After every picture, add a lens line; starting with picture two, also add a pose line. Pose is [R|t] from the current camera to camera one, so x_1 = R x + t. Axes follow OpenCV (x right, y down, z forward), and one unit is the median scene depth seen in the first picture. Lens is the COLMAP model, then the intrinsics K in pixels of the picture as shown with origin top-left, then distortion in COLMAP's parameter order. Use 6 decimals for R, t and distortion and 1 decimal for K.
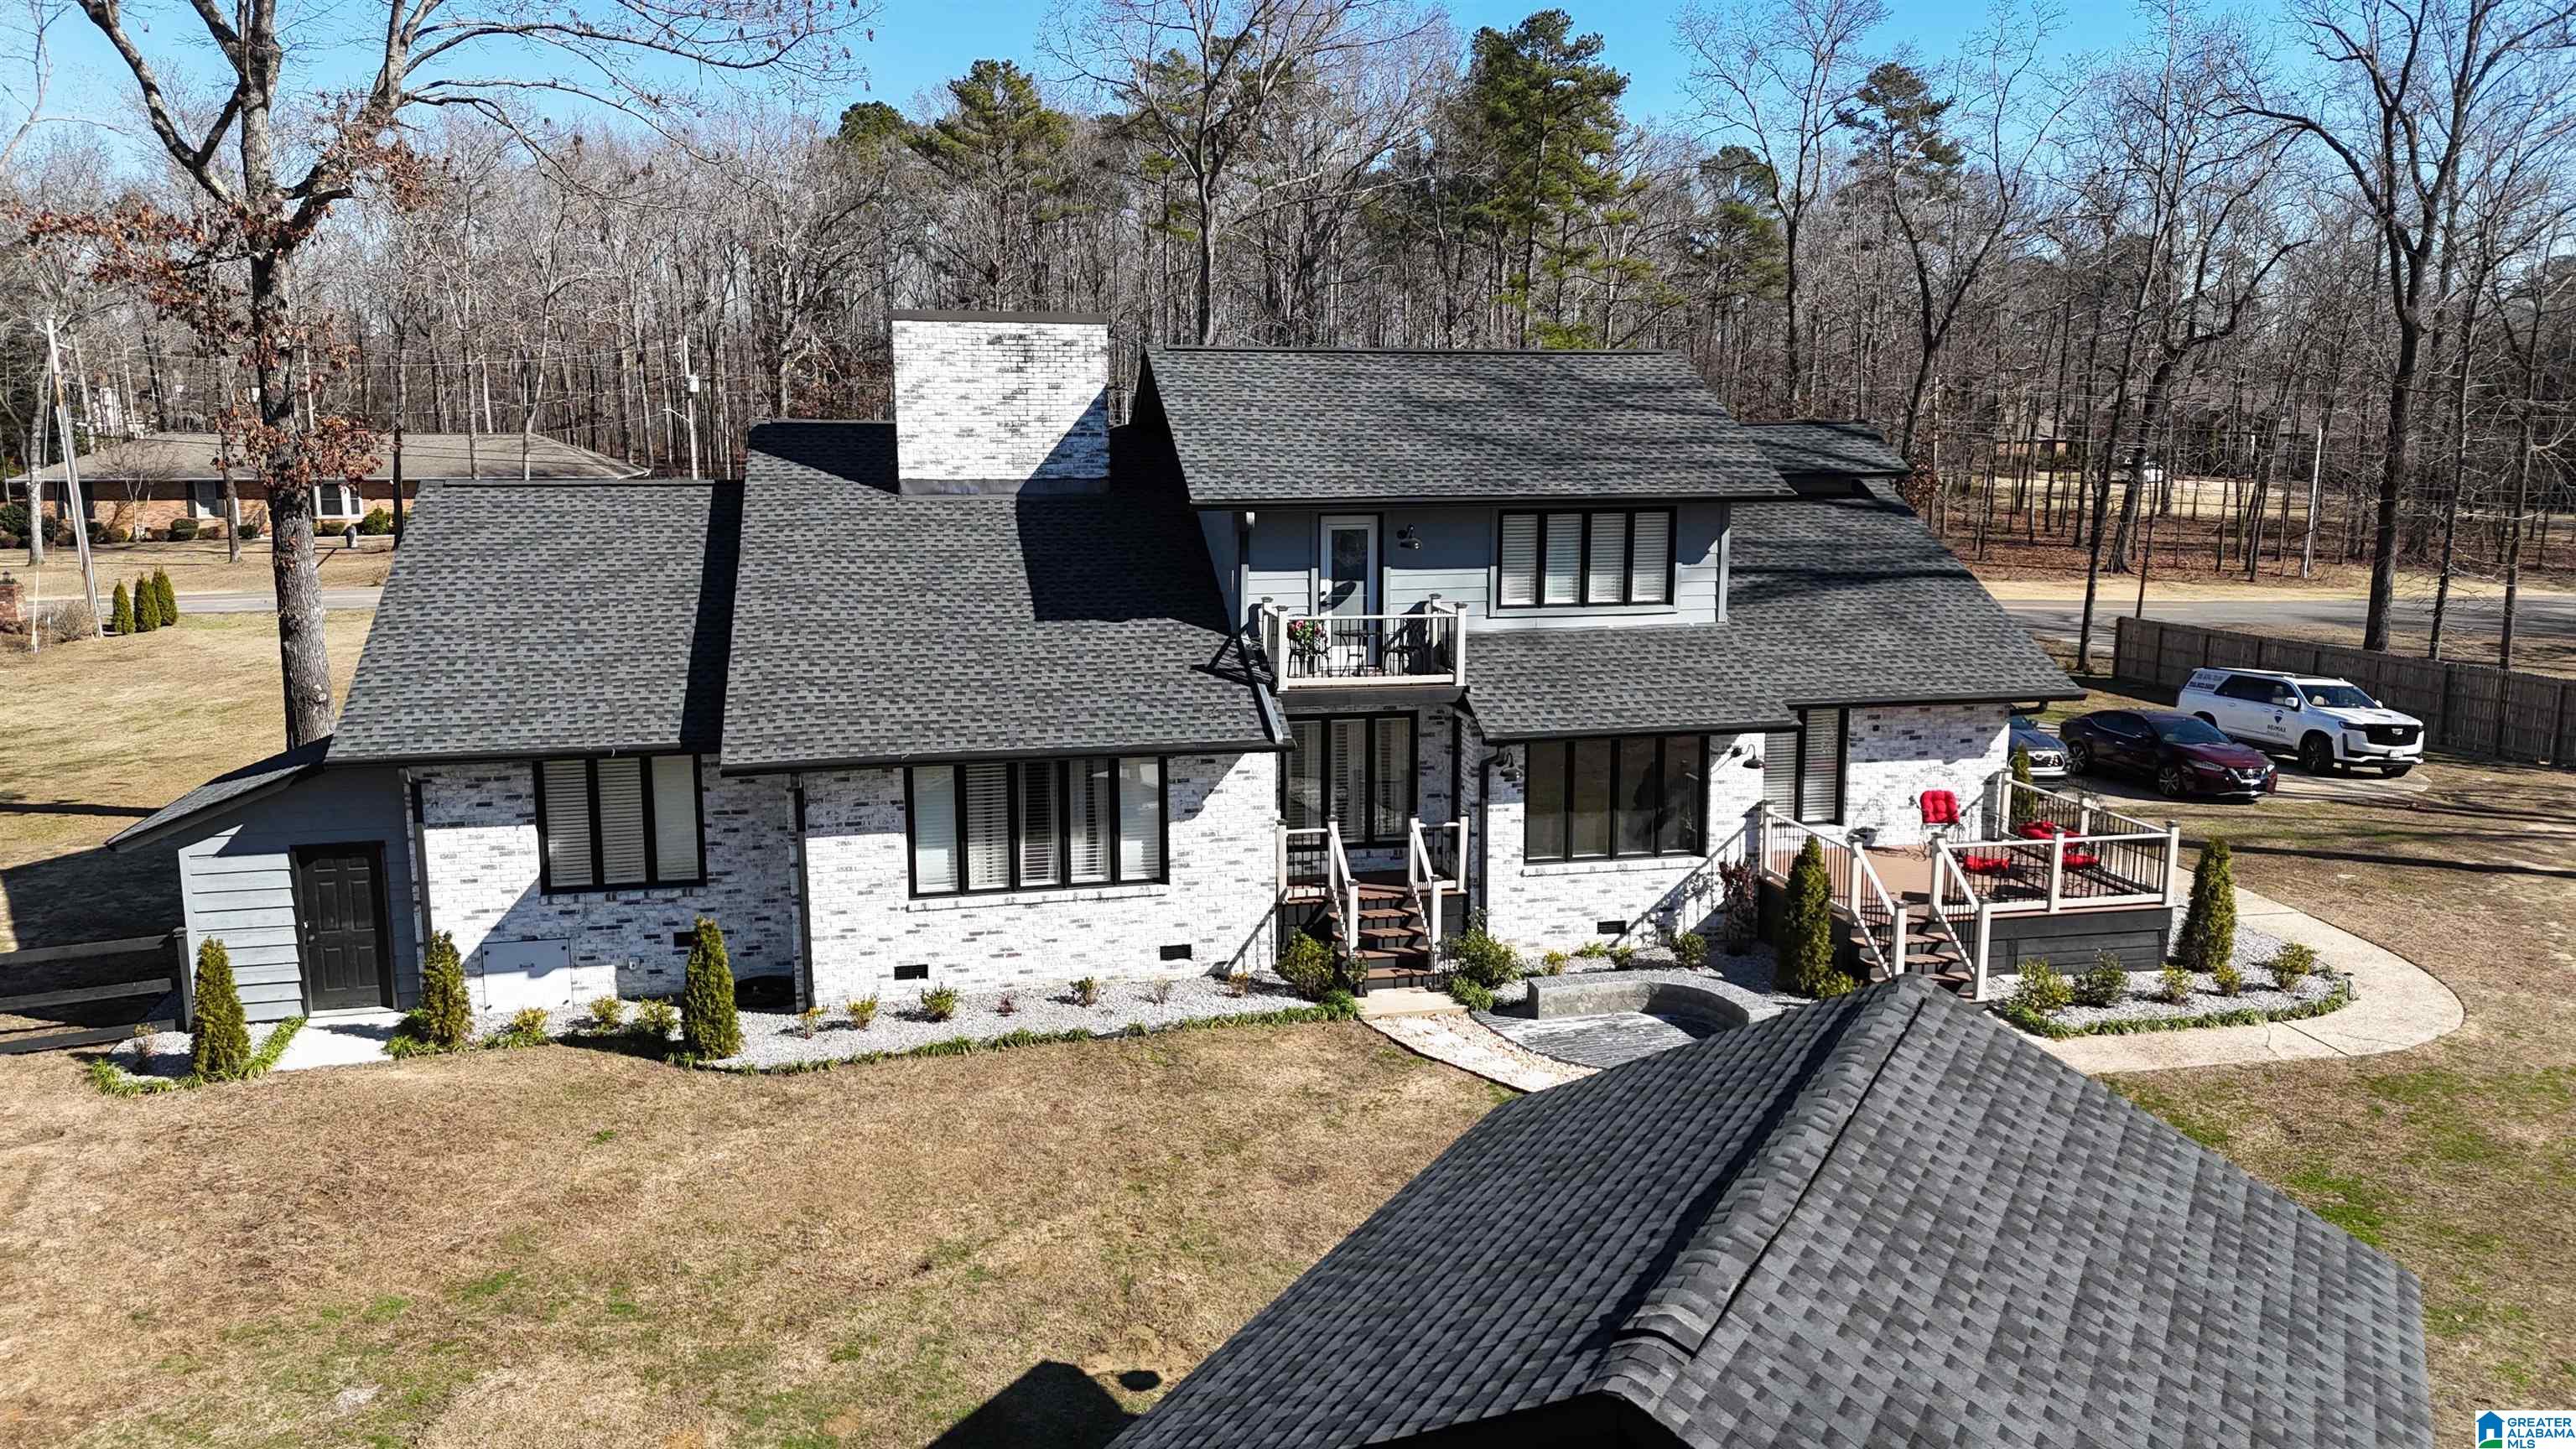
lens RADIAL K [[1870.8, 0, 1295.7], [0, 1870.8, 718.6], [0, 0, 1]] dist [0.079551, -0.076636]
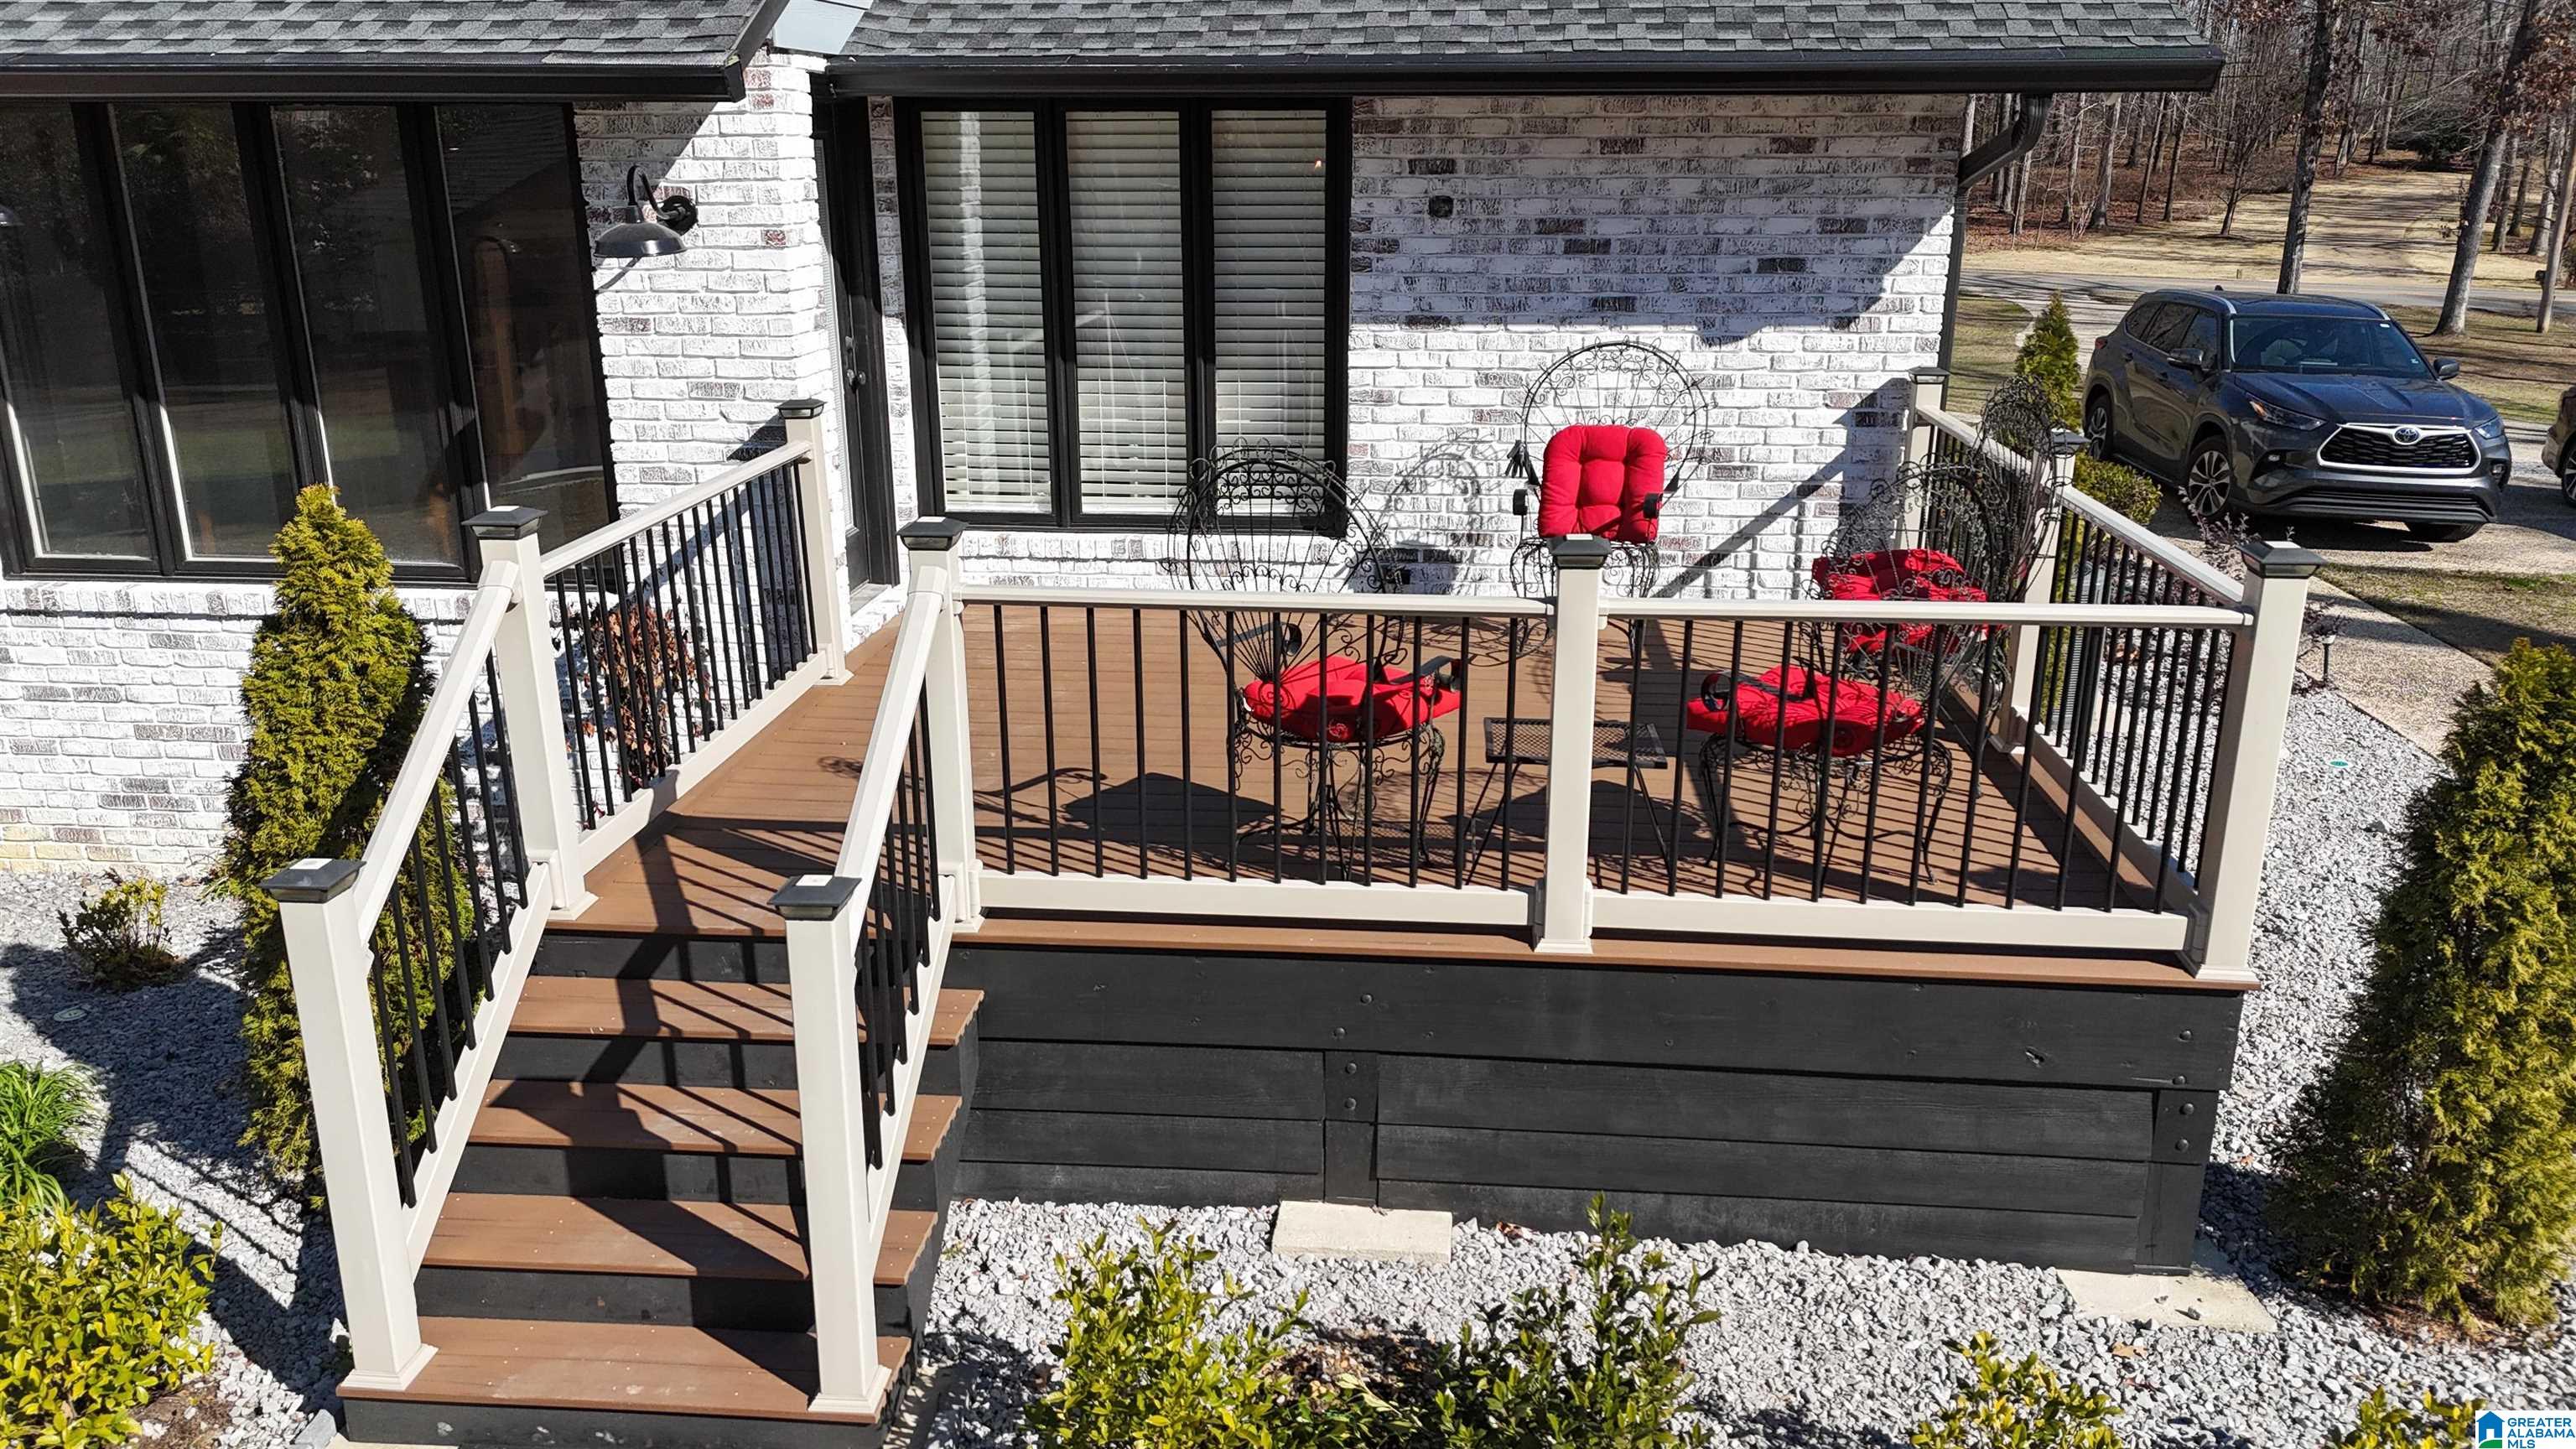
lens RADIAL K [[1870.8, 0, 1295.7], [0, 1870.8, 718.6], [0, 0, 1]] dist [0.079551, -0.076636]
pose [[0.953142, 0.086975, -0.289752, 0.385334], [-0.048861, 0.989465, 0.136278, 0.046175], [0.298552, -0.115734, 0.947350, 0.718234]]
